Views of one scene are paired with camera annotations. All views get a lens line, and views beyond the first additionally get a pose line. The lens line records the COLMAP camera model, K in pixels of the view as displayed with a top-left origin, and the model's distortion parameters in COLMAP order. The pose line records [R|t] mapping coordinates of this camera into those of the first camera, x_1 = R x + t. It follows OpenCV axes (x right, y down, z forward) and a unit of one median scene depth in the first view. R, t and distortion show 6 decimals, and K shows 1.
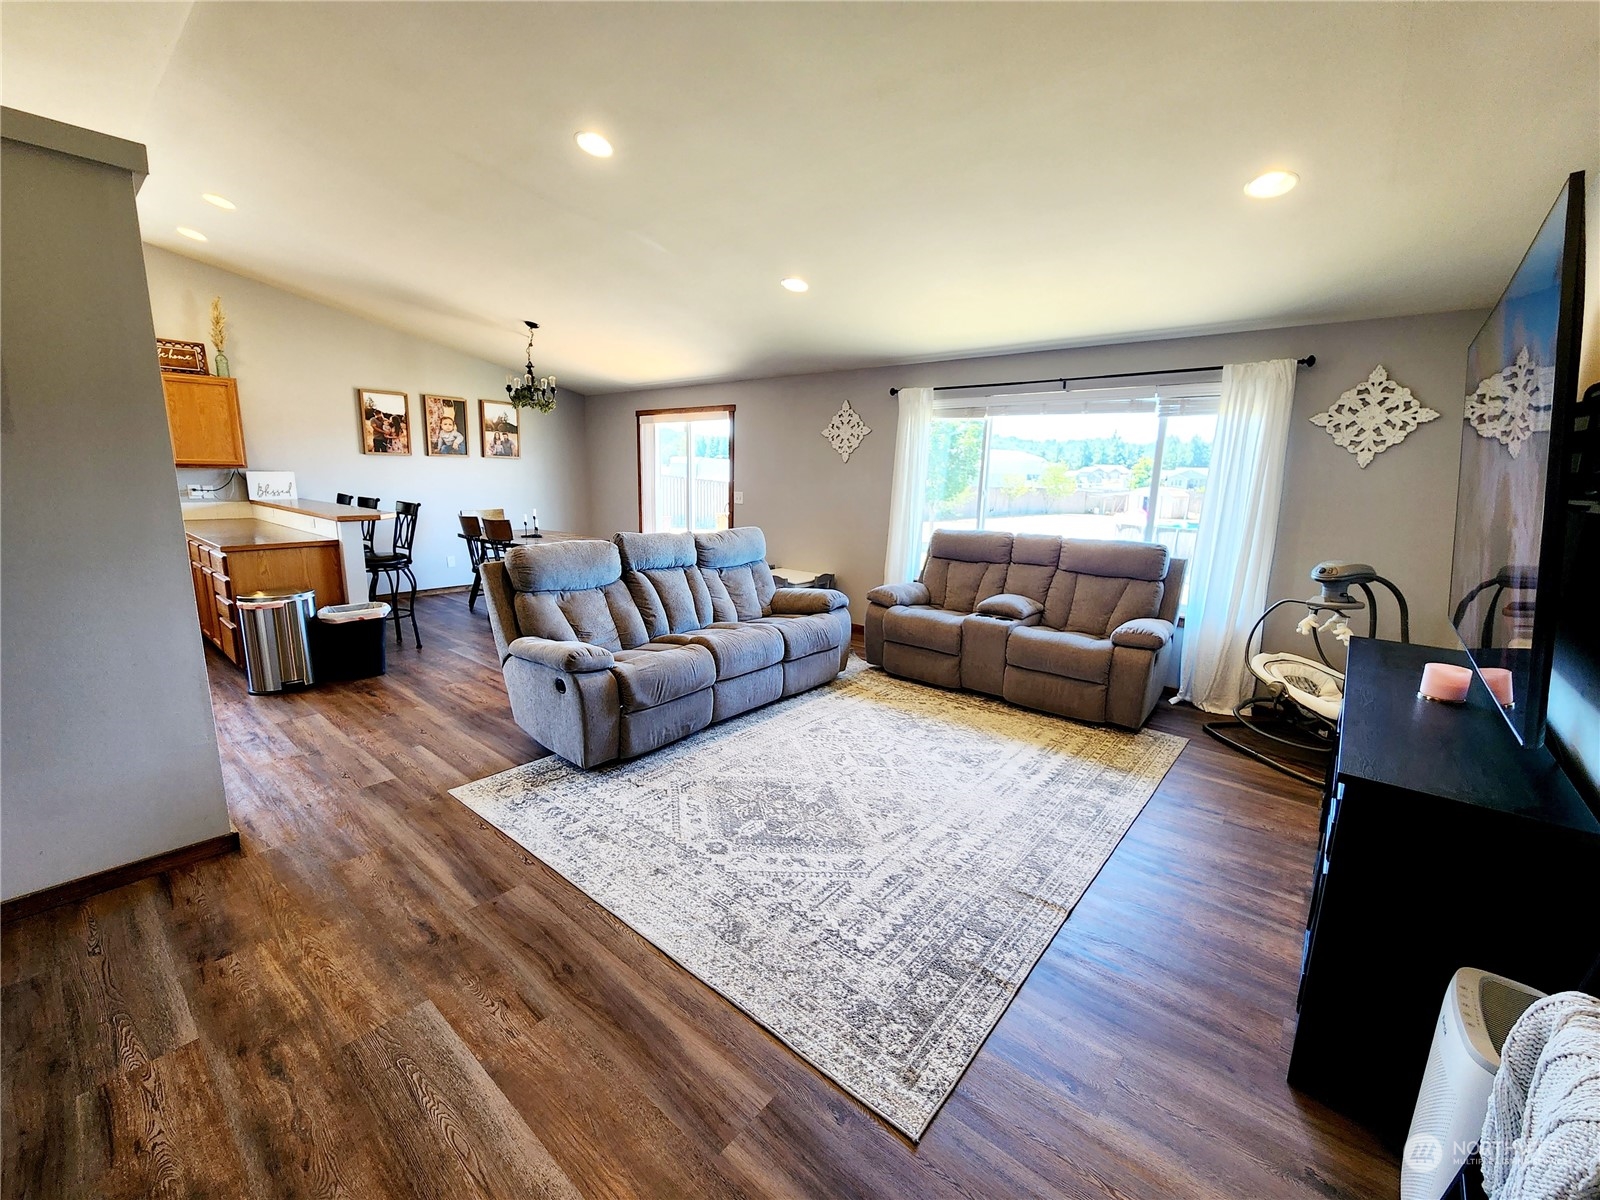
lens RADIAL K [[655.9, 0, 793.3], [0, 655.9, 598.4], [0, 0, 1]] dist [0.002968, -0.002371]
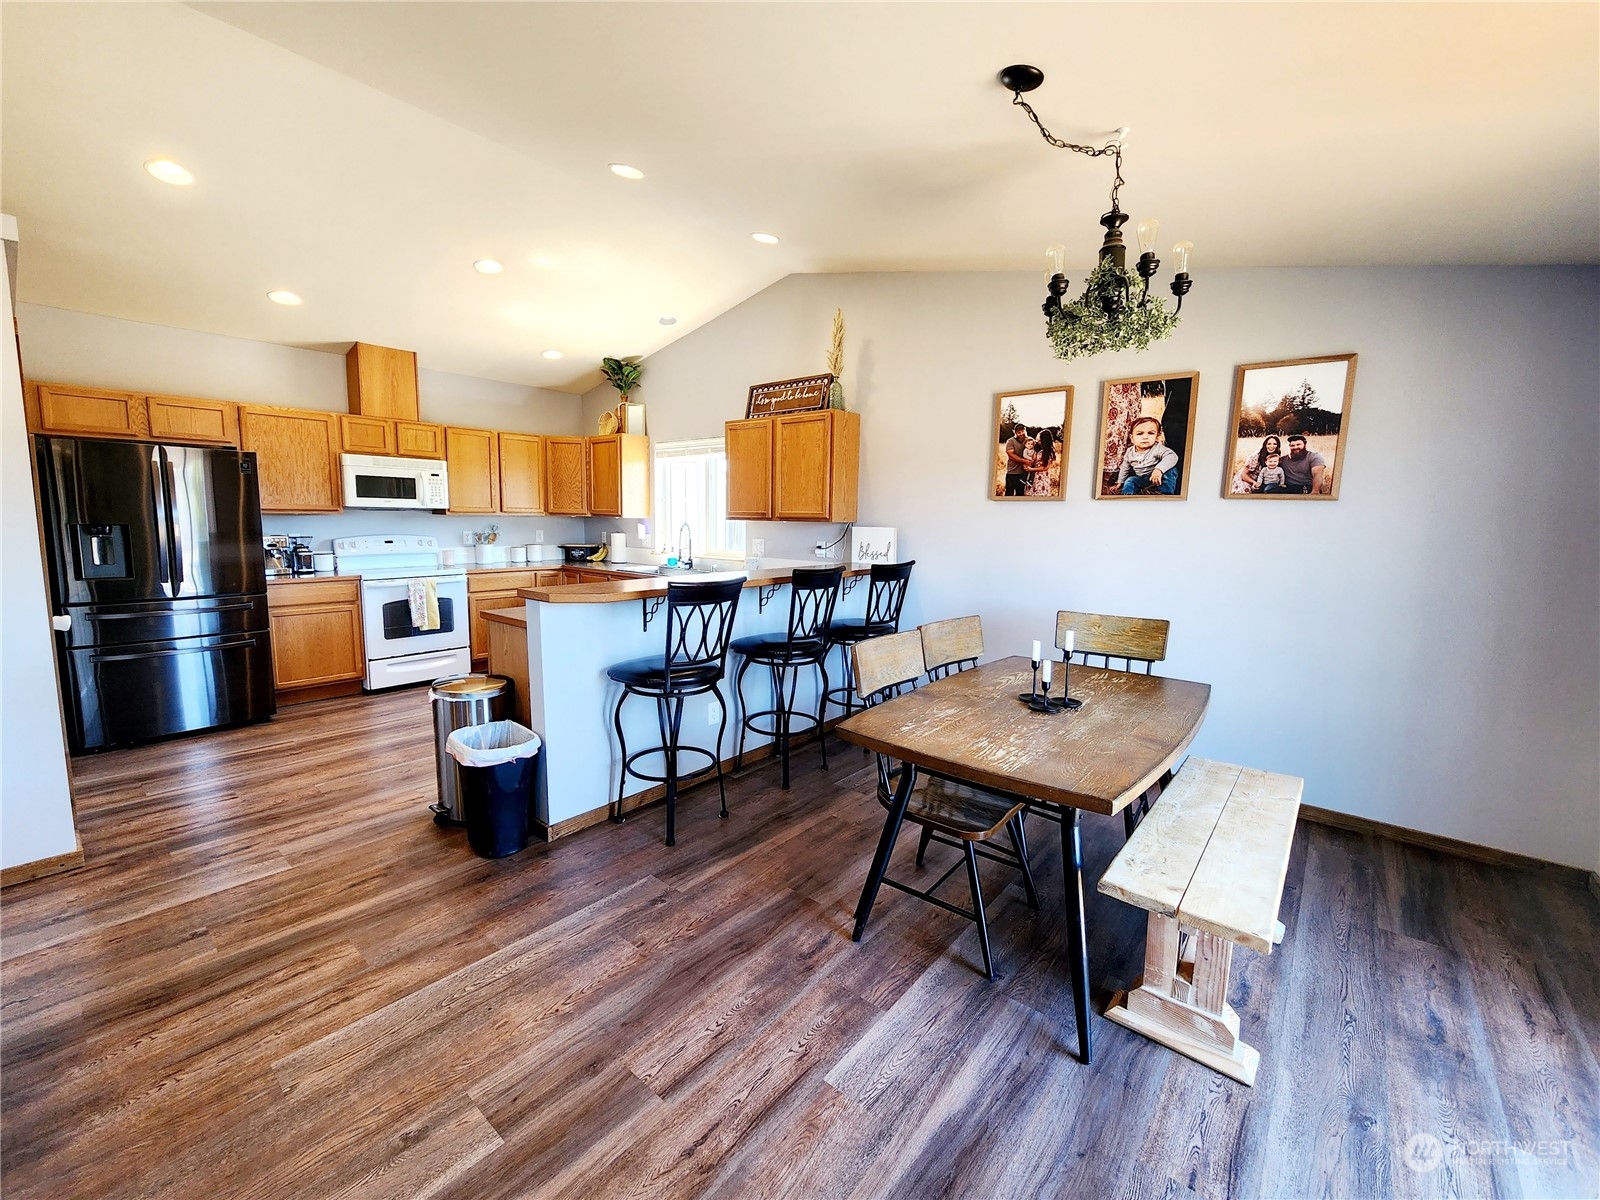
lens RADIAL K [[655.9, 0, 792.9], [0, 655.9, 596.6], [0, 0, 1]] dist [0.002968, -0.002371]
pose [[0.004919, 0.101935, -0.994779, -0.068736], [-0.206178, 0.973520, 0.098738, -0.245194], [0.978502, 0.204616, 0.025805, 1.300497]]
